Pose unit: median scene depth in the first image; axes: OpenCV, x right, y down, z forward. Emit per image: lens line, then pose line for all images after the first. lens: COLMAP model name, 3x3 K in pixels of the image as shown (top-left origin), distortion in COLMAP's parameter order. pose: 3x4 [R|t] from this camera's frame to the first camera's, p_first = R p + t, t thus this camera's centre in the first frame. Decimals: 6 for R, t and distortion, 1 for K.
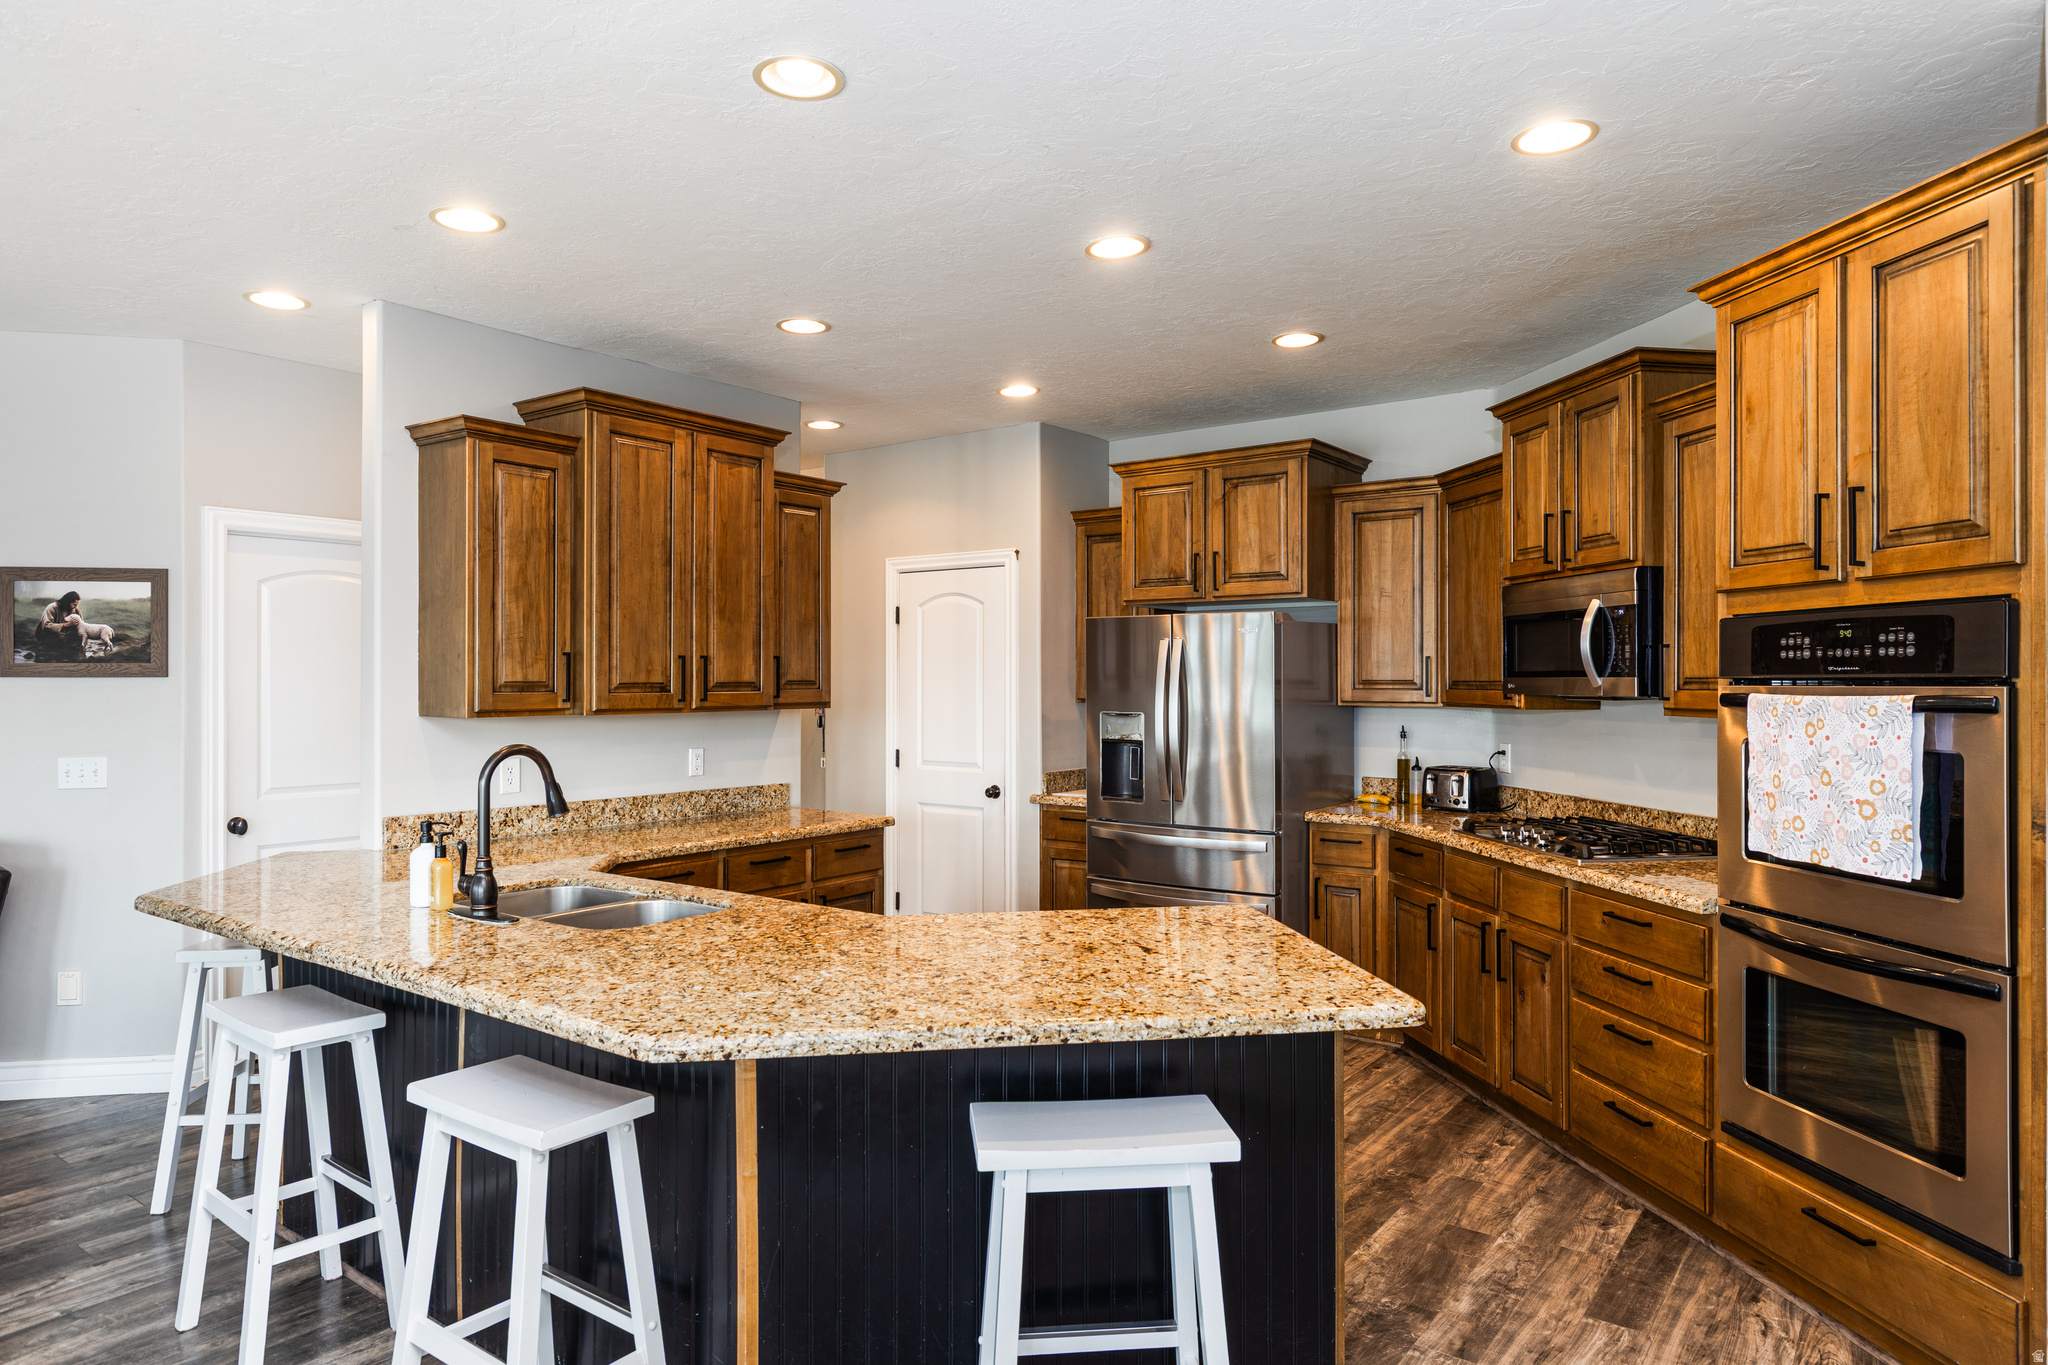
lens RADIAL K [[1238.5, 0, 1024.0], [0, 1238.5, 682.5], [0, 0, 1]] dist [-0.000835, 0.000204]
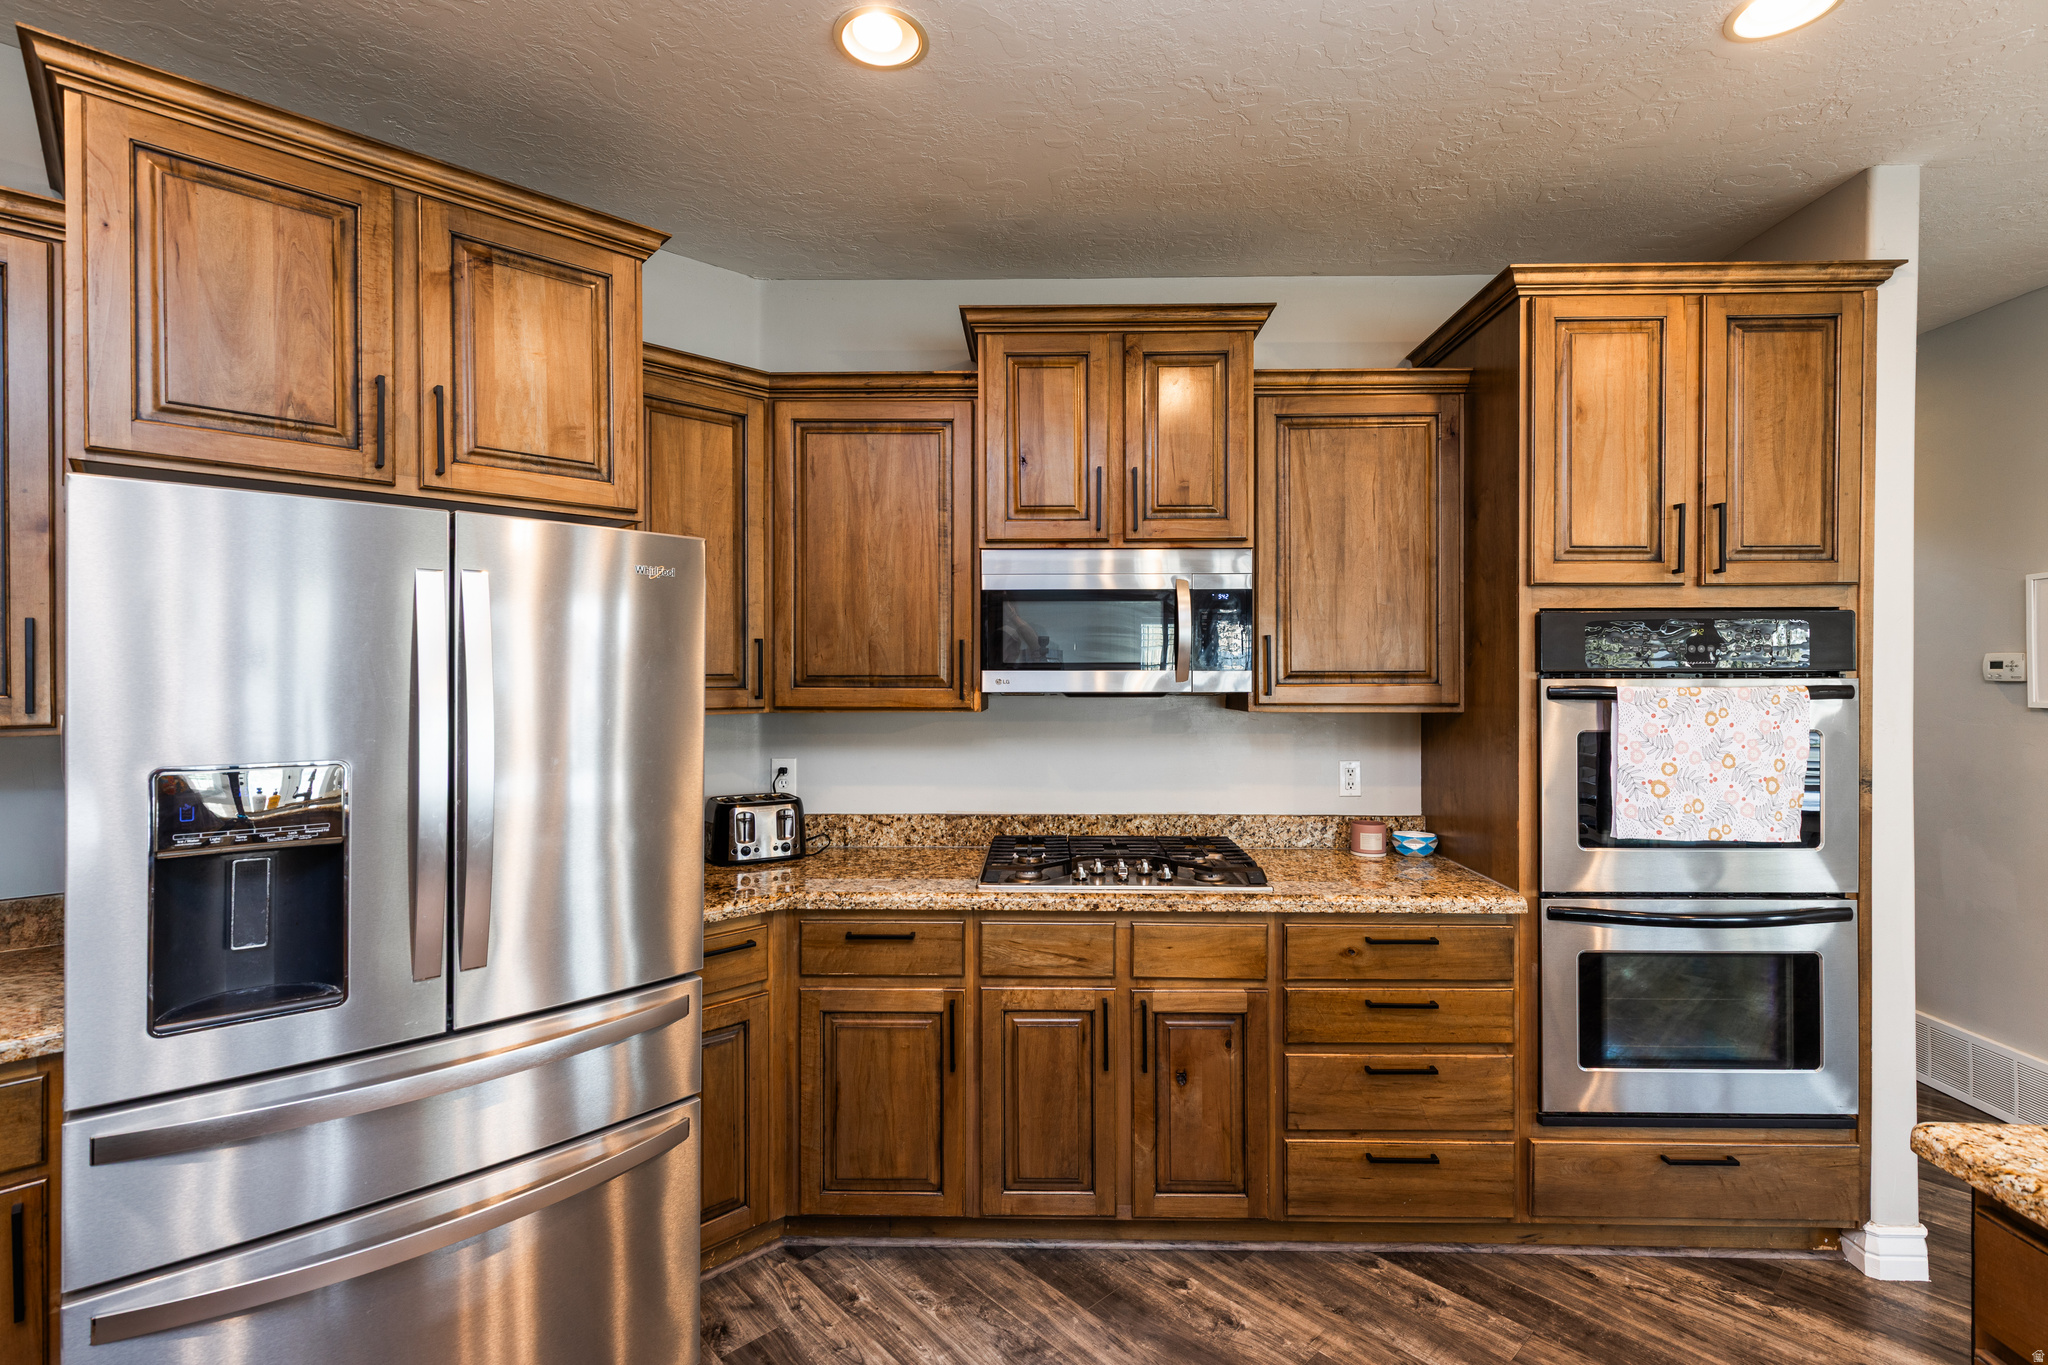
lens RADIAL K [[941.3, 0, 1033.2], [0, 941.3, 677.5], [0, 0, 1]] dist [0.011233, -0.000767]
pose [[0.171650, -0.004552, 0.985147, -0.238583], [0.003485, 0.999986, 0.004014, -0.002816], [-0.985152, 0.002744, 0.171664, 1.189208]]
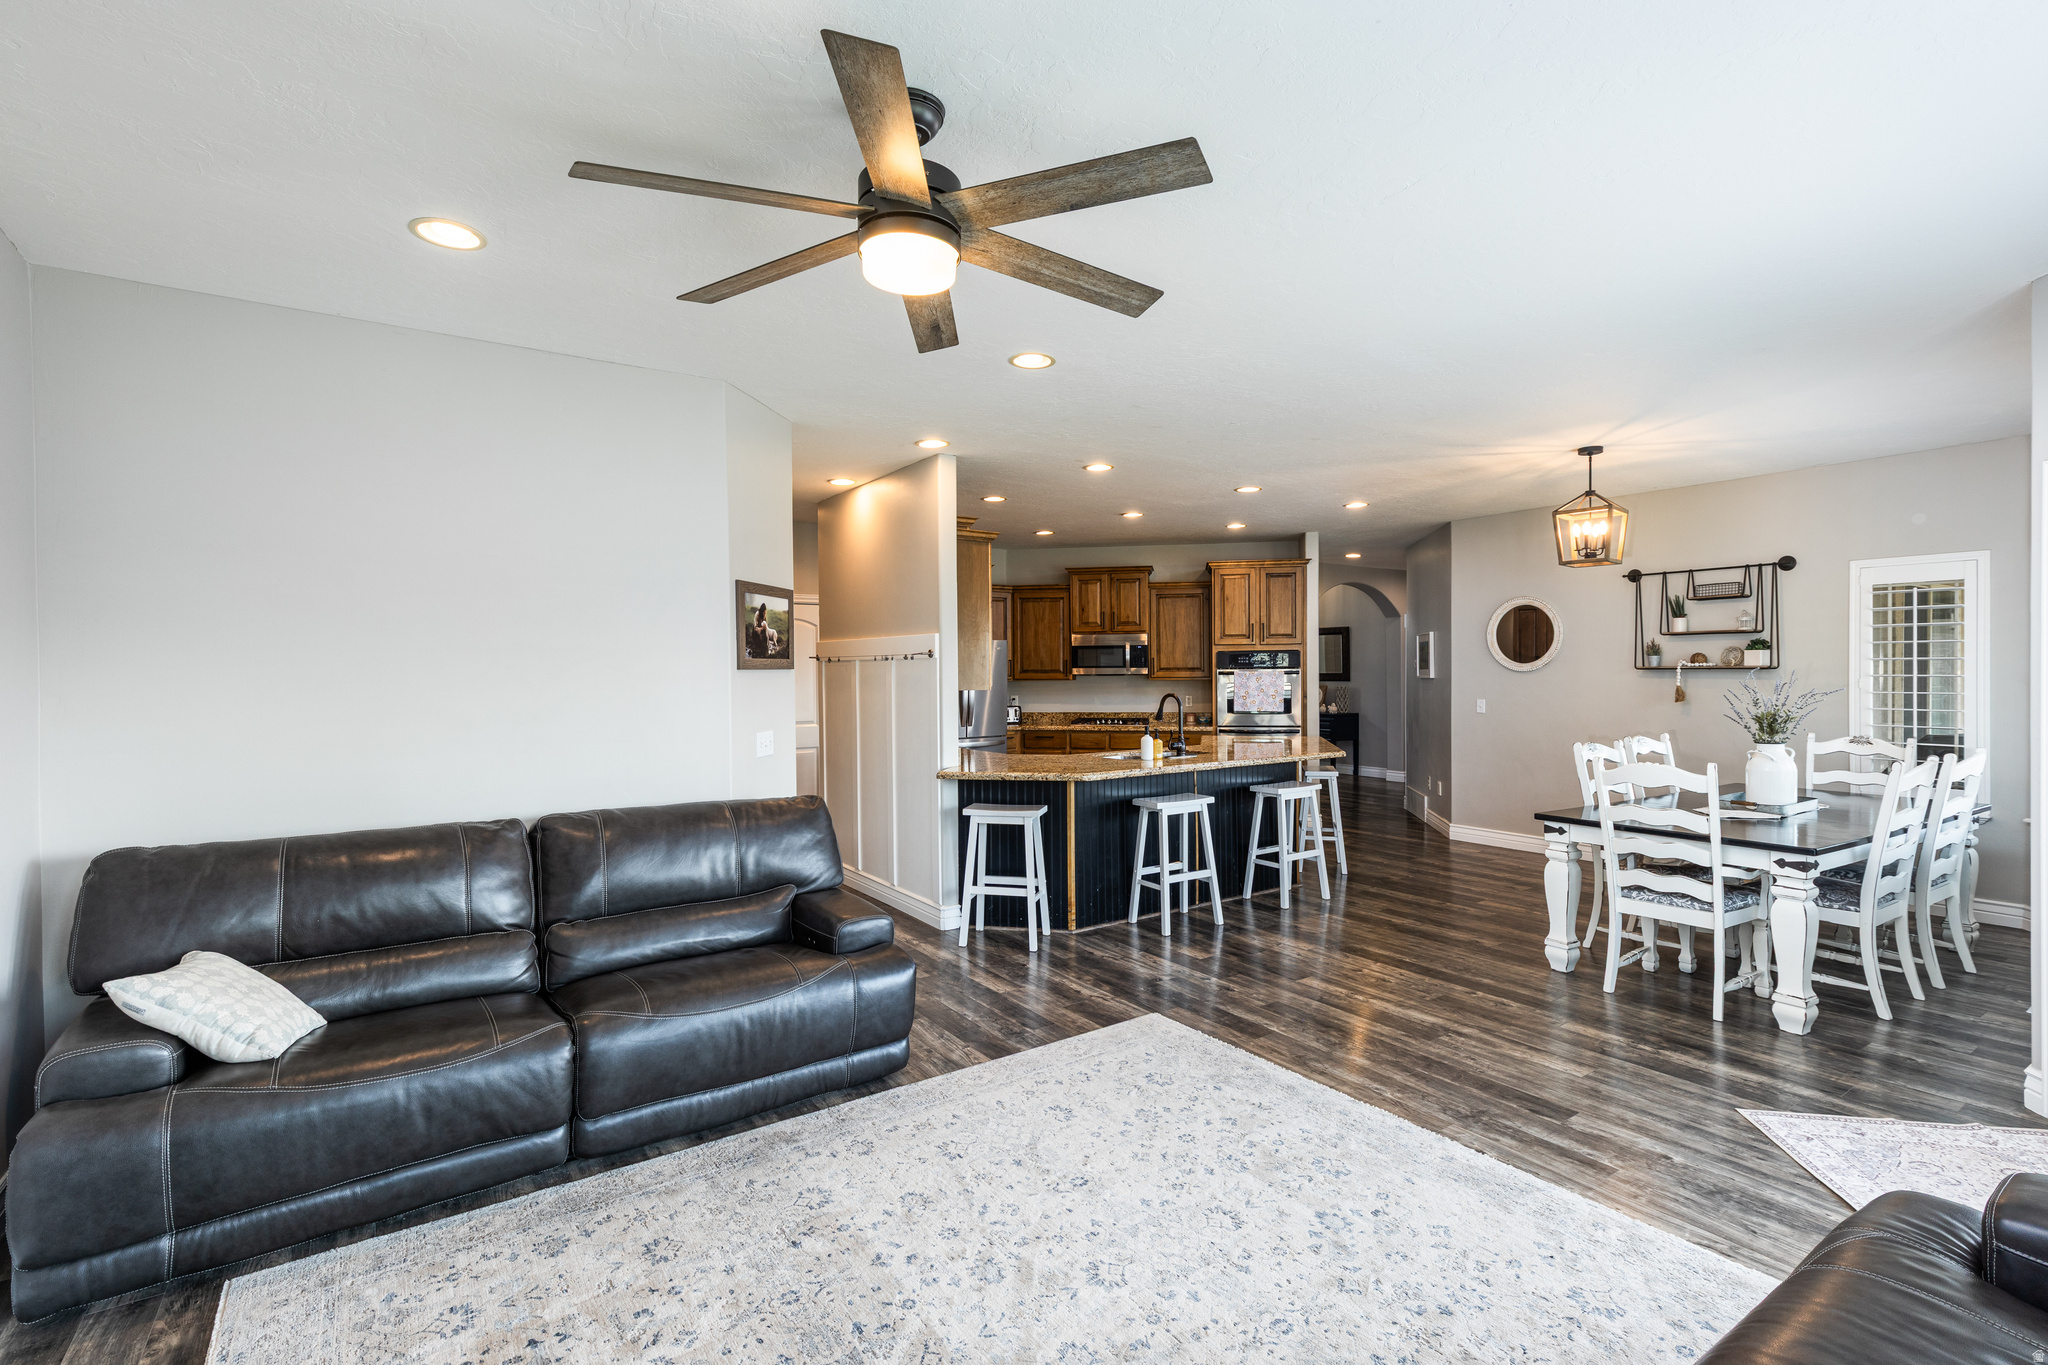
lens RADIAL K [[941.3, 0, 1033.2], [0, 941.3, 677.5], [0, 0, 1]] dist [0.011233, -0.000767]
pose [[0.312797, -0.012613, 0.949736, -2.177281], [0.009574, 0.999903, 0.010127, -0.007379], [-0.949772, 0.005925, 0.312887, 0.597579]]
